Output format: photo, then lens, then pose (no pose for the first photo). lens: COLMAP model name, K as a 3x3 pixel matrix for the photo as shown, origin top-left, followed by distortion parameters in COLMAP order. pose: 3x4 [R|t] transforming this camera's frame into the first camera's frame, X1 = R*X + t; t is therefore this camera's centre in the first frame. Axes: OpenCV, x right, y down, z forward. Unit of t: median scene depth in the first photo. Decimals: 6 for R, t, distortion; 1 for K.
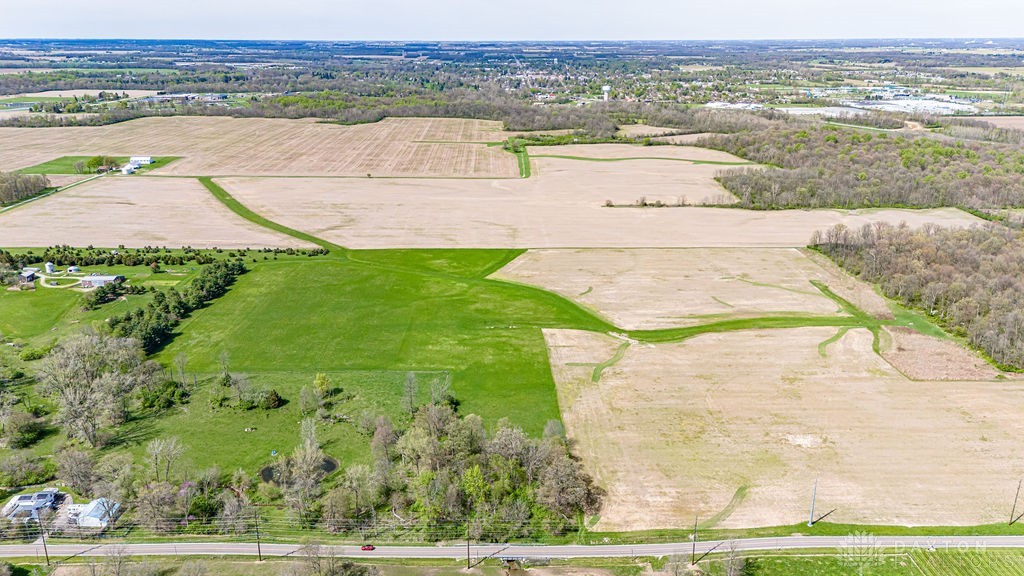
lens RADIAL K [[746.6, 0, 512.0], [0, 746.6, 288.0], [0, 0, 1]] dist [0.088896, -0.097160]
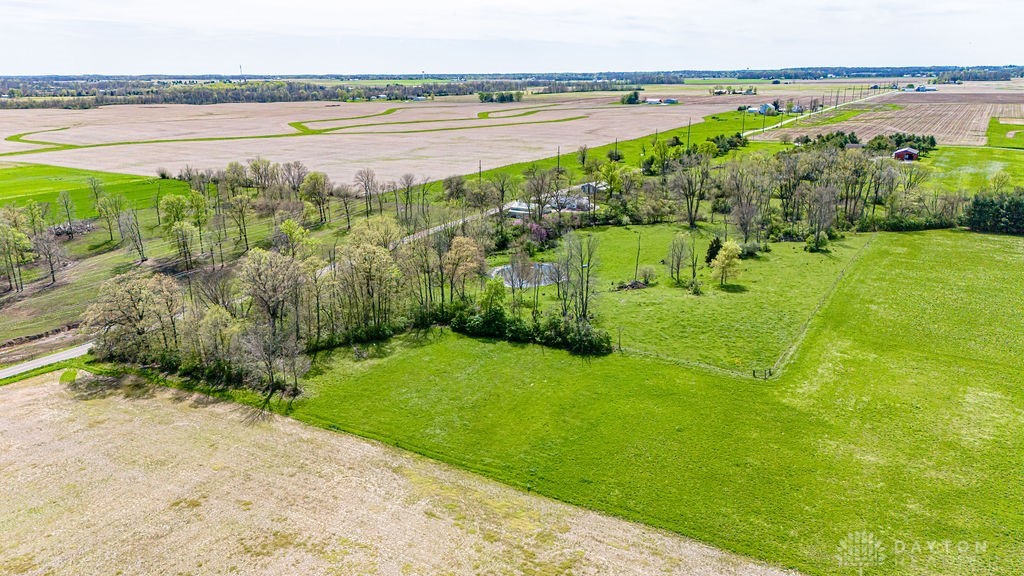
lens RADIAL K [[746.6, 0, 512.0], [0, 746.6, 288.0], [0, 0, 1]] dist [0.088896, -0.097160]
pose [[-0.537425, 0.243947, -0.807258, 0.230744], [-0.257146, 0.864255, 0.432364, -0.042851], [0.803150, 0.439946, -0.401742, 0.916156]]
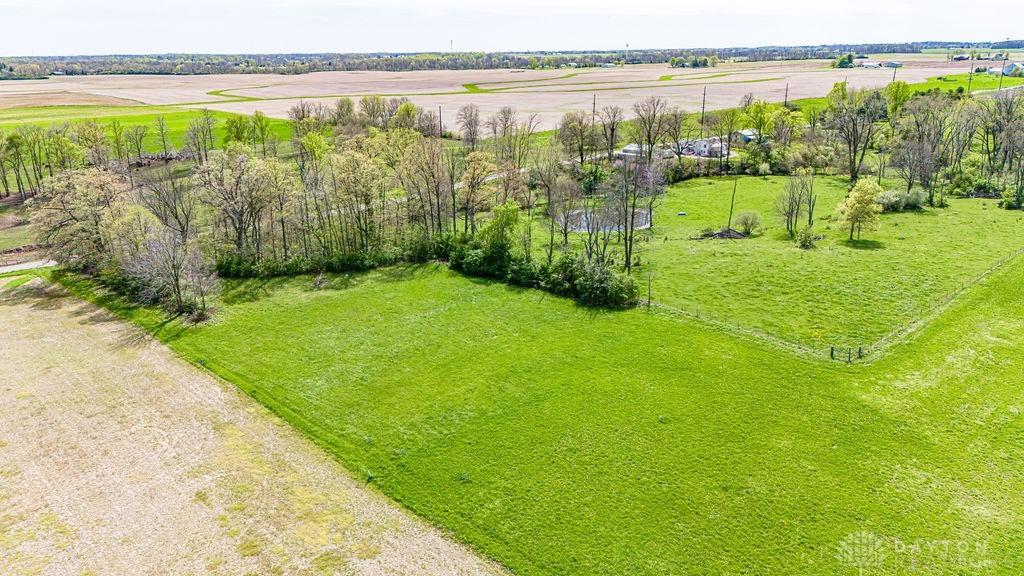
lens RADIAL K [[746.6, 0, 512.0], [0, 746.6, 288.0], [0, 0, 1]] dist [0.088896, -0.097160]
pose [[-0.739947, 0.216033, -0.637031, 0.117861], [-0.199042, 0.834298, 0.514129, -0.002852], [0.642543, 0.507224, -0.574337, 0.939889]]
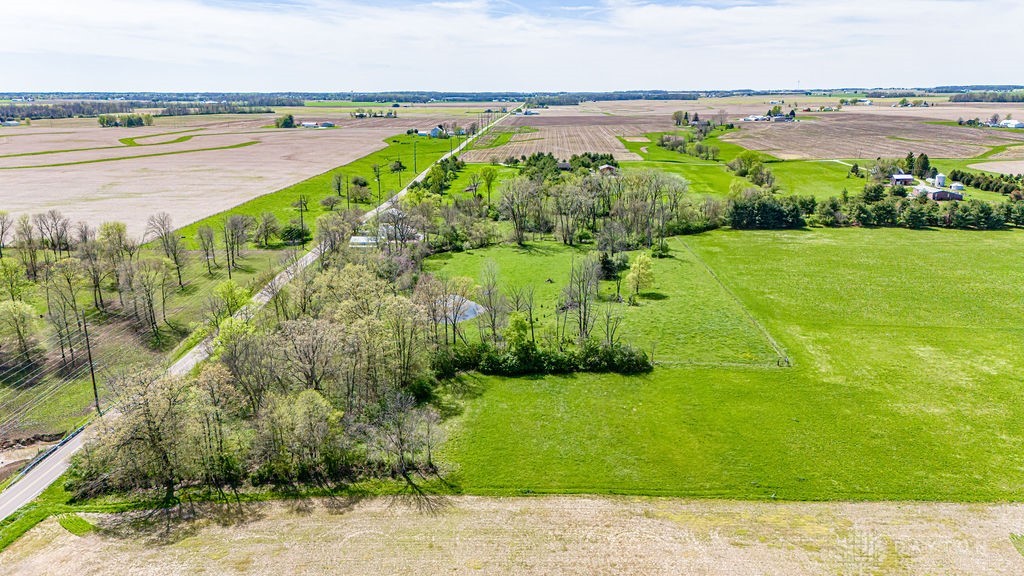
lens RADIAL K [[746.6, 0, 512.0], [0, 746.6, 288.0], [0, 0, 1]] dist [0.088896, -0.097160]
pose [[-0.058155, 0.260073, -0.963836, 0.285425], [-0.314158, 0.911651, 0.264947, 0.009074], [0.947588, 0.318205, 0.028687, 0.736680]]
